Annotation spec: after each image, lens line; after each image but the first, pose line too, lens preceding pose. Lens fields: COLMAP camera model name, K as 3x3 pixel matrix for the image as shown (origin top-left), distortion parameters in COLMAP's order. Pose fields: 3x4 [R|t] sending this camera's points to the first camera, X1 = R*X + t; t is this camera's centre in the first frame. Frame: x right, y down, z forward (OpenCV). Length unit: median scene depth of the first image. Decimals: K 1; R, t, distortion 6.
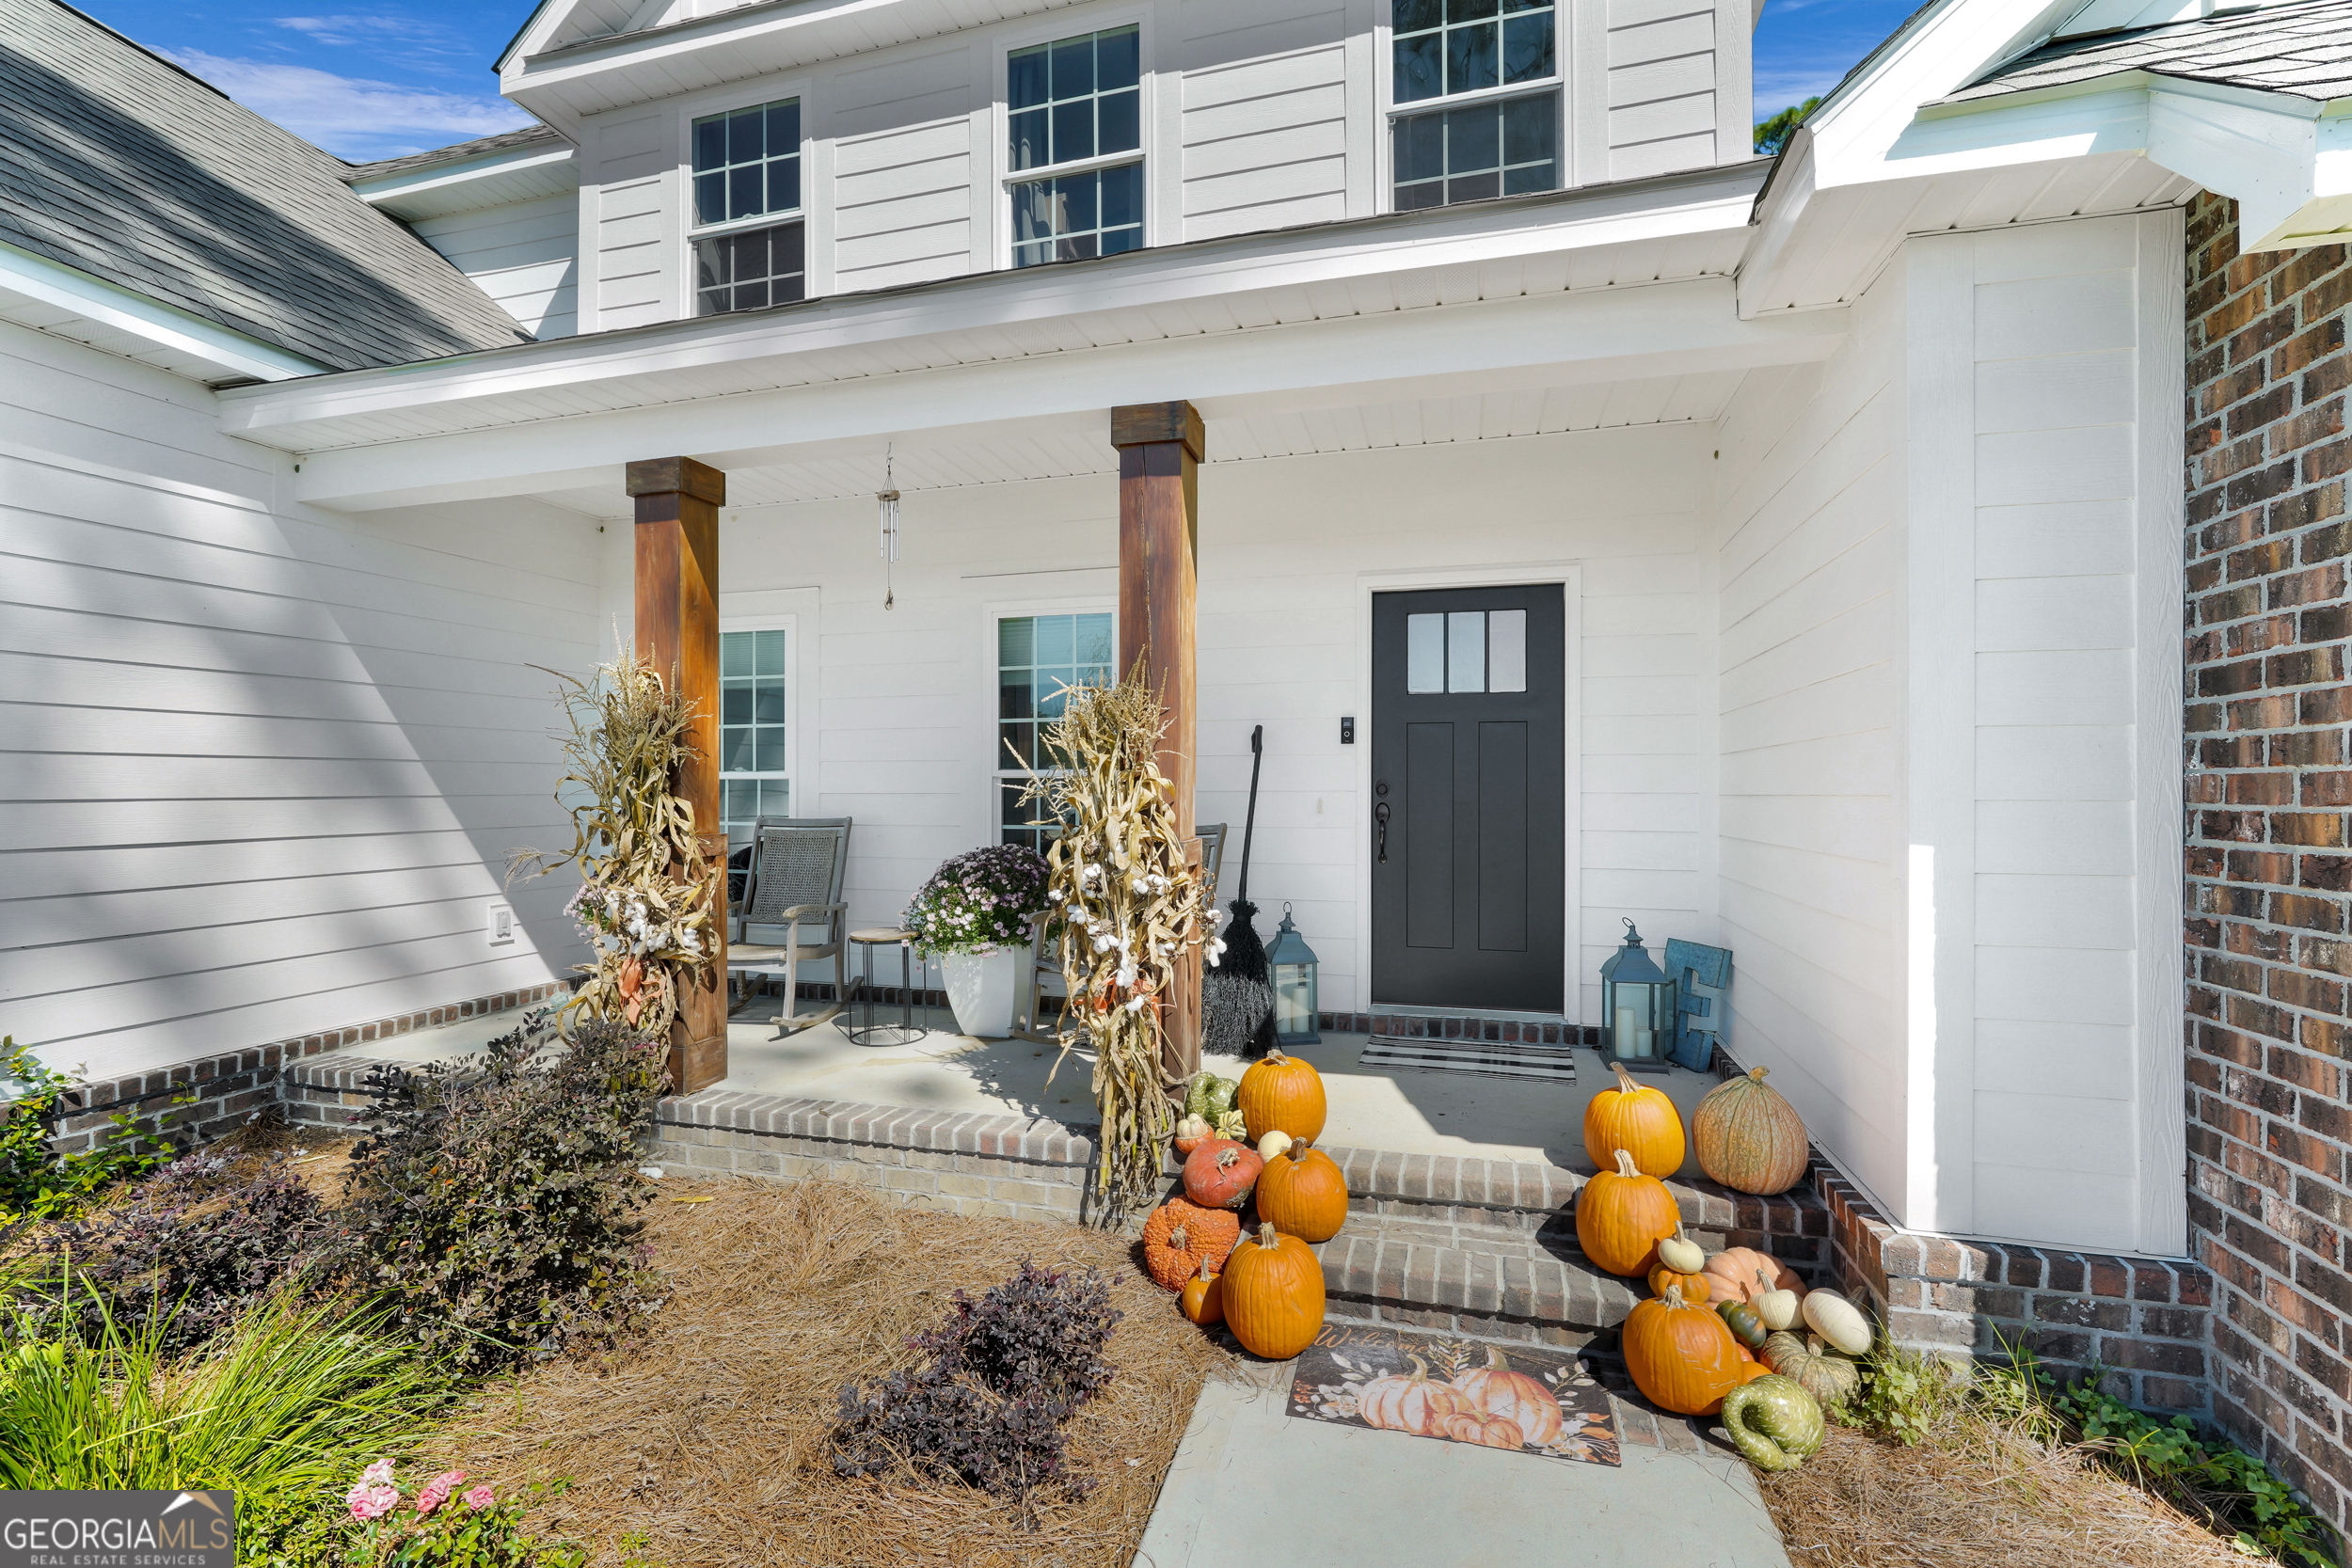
lens RADIAL K [[1053.6, 0, 1176.0], [0, 1053.6, 784.0], [0, 0, 1]] dist [-0.019042, 0.011177]
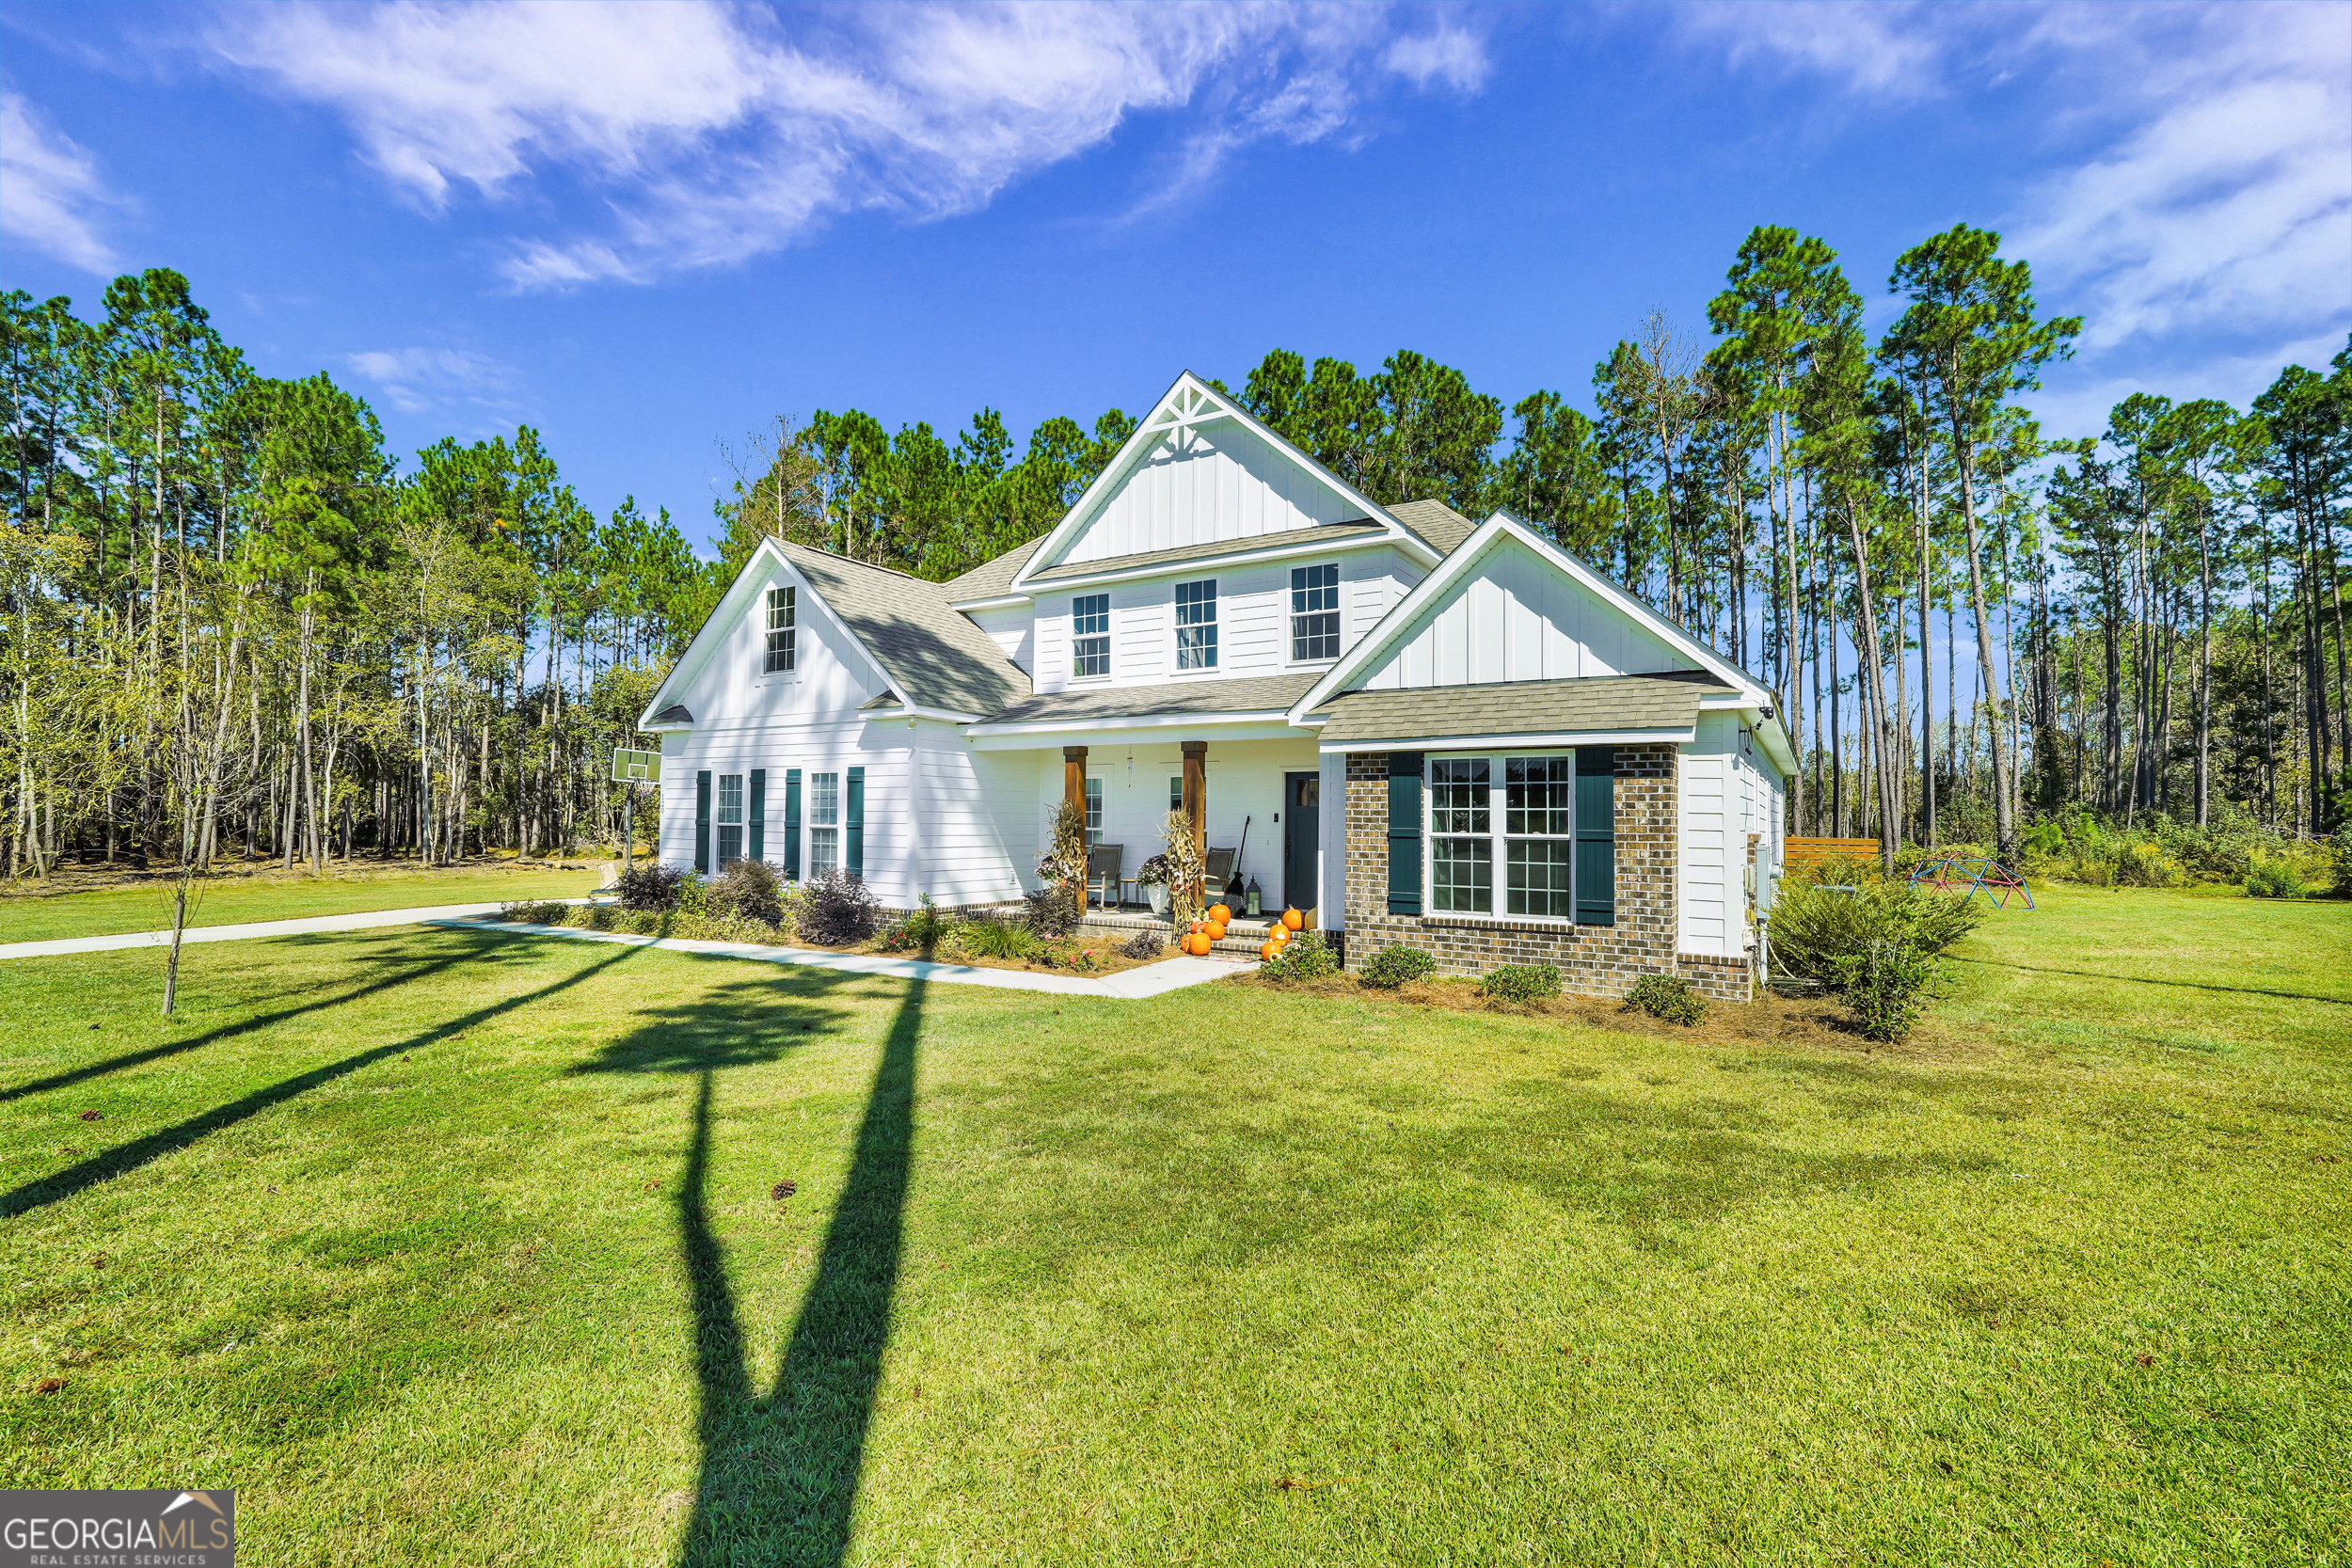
lens RADIAL K [[1053.6, 0, 1176.0], [0, 1053.6, 784.0], [0, 0, 1]] dist [-0.019042, 0.011177]
pose [[0.962404, 0.000143, -0.271622, 1.065239], [-0.009655, 0.999386, -0.033682, -0.064414], [0.271451, 0.035039, 0.961814, -3.022437]]
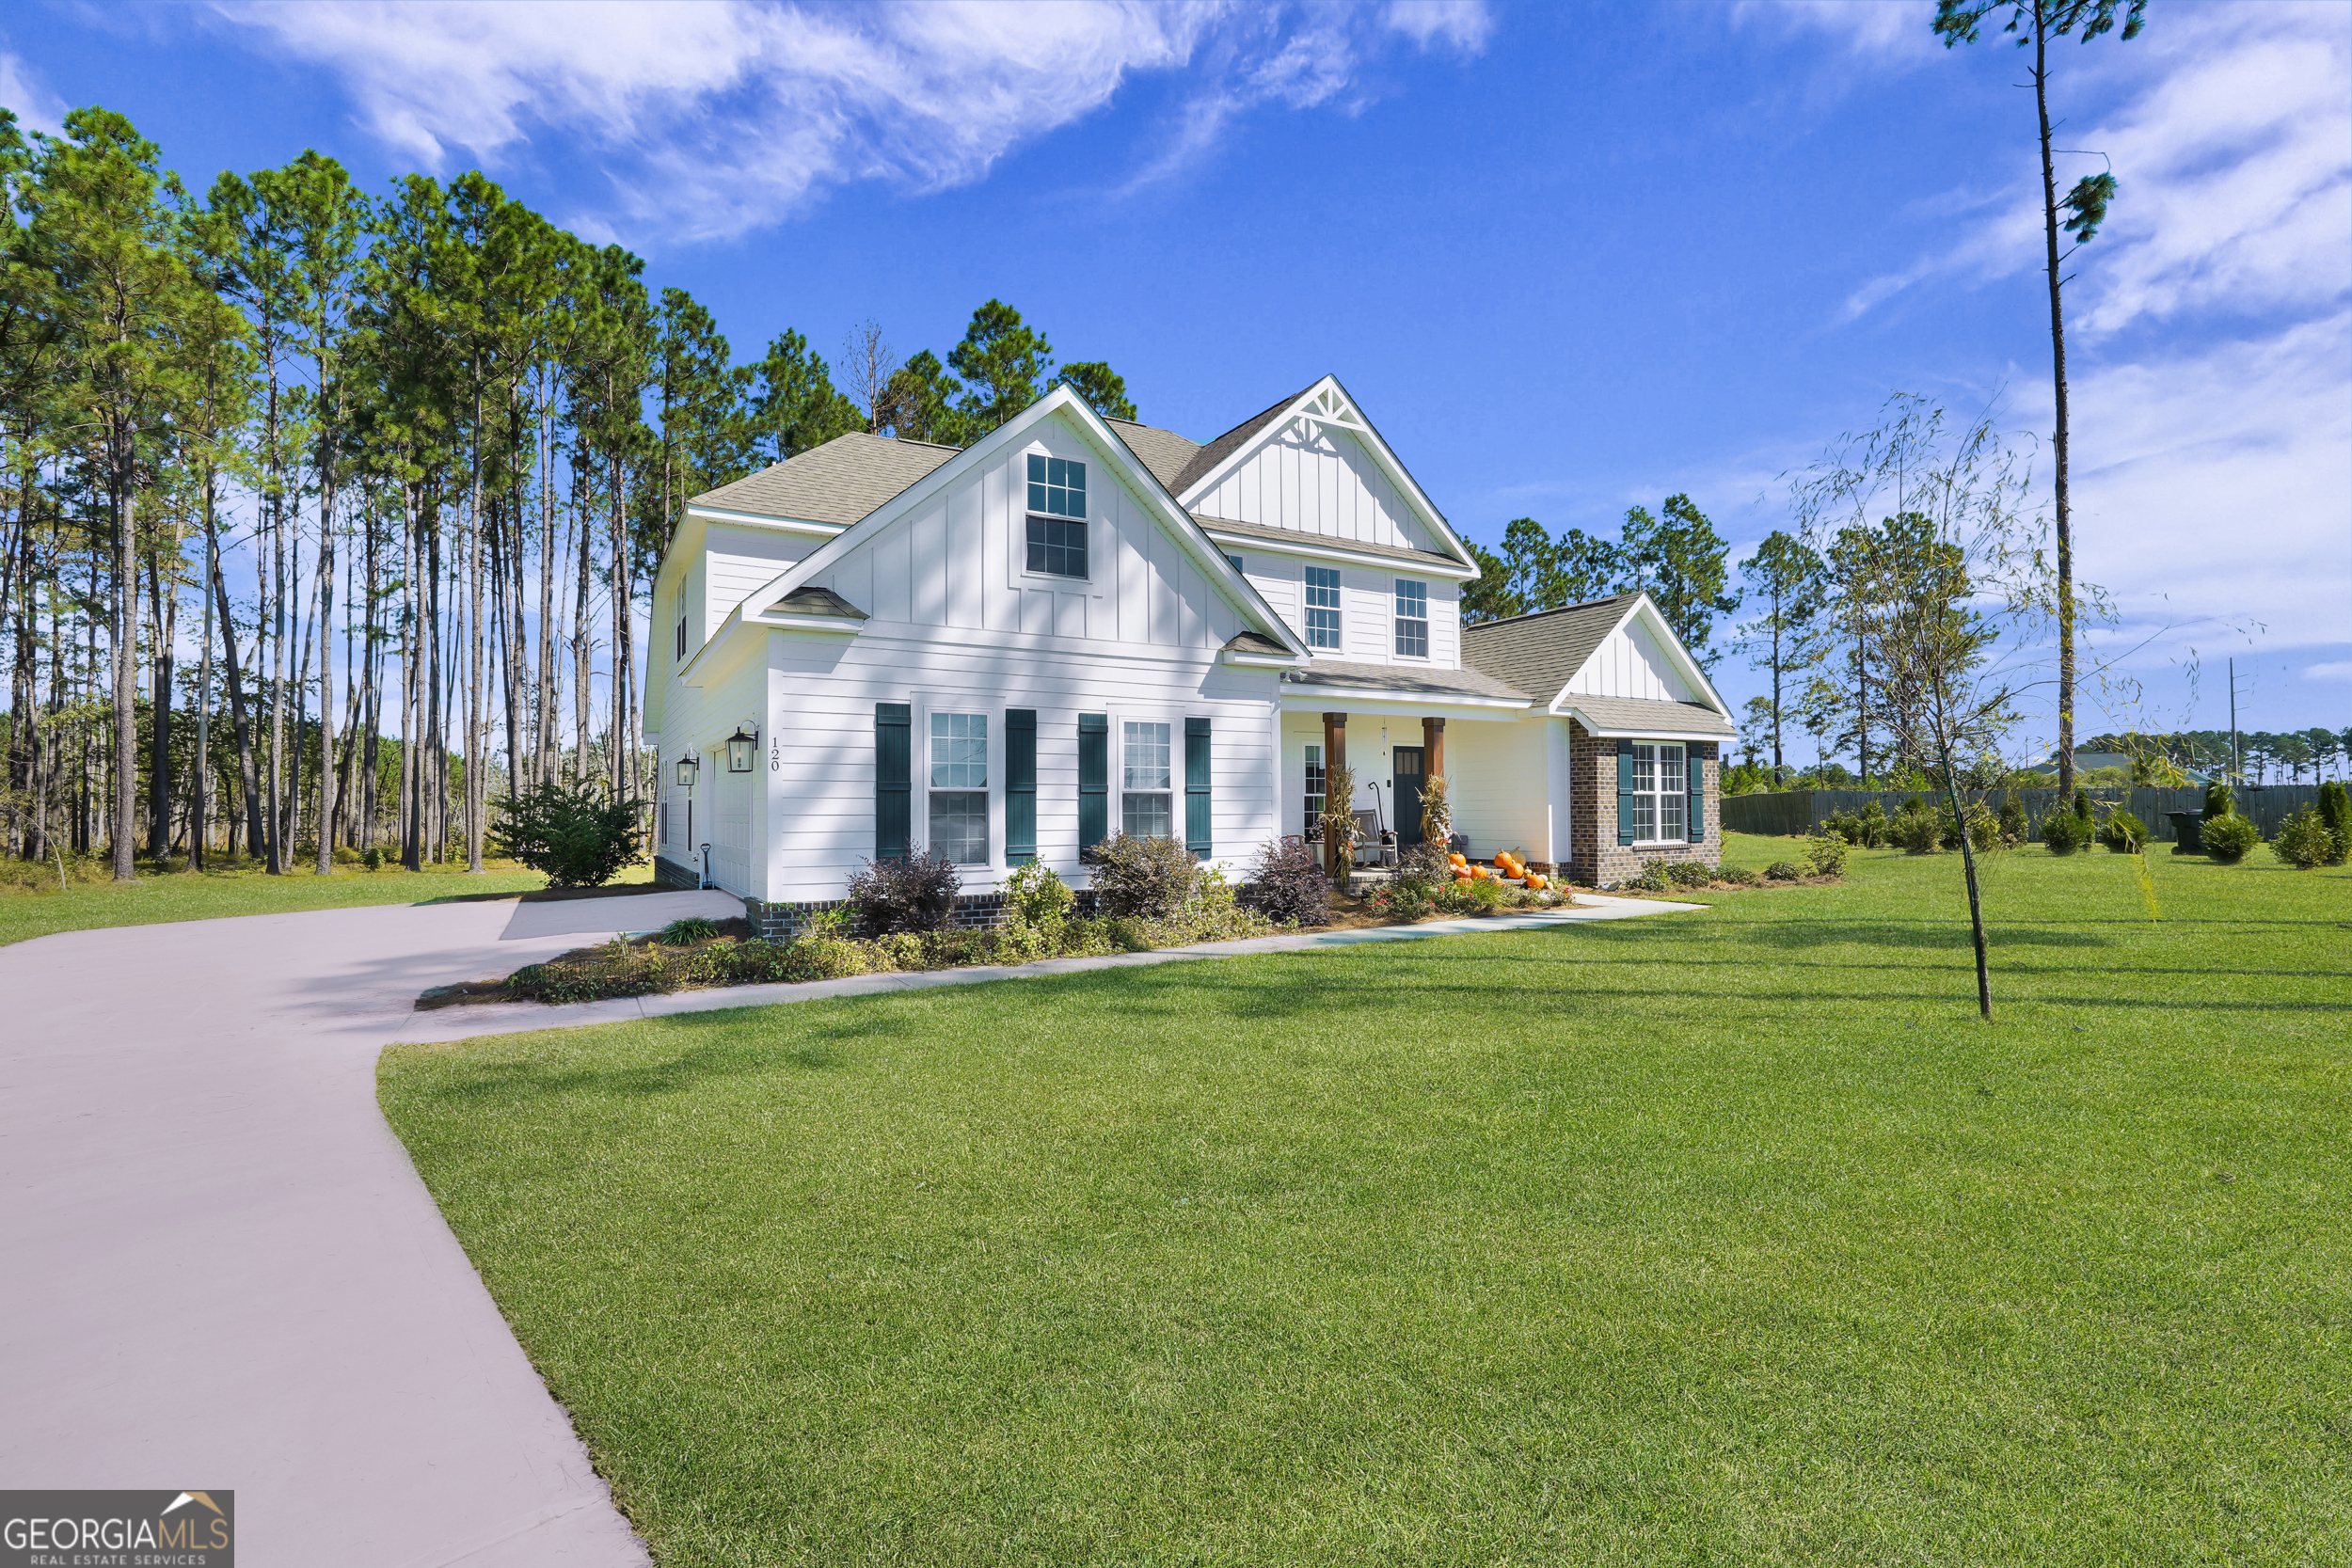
lens RADIAL K [[1053.6, 0, 1176.0], [0, 1053.6, 784.0], [0, 0, 1]] dist [-0.019042, 0.011177]
pose [[0.686977, 0.013061, 0.726562, -4.501084], [0.002671, 0.999786, -0.020498, 0.036911], [-0.726674, 0.016022, 0.686795, -1.466151]]
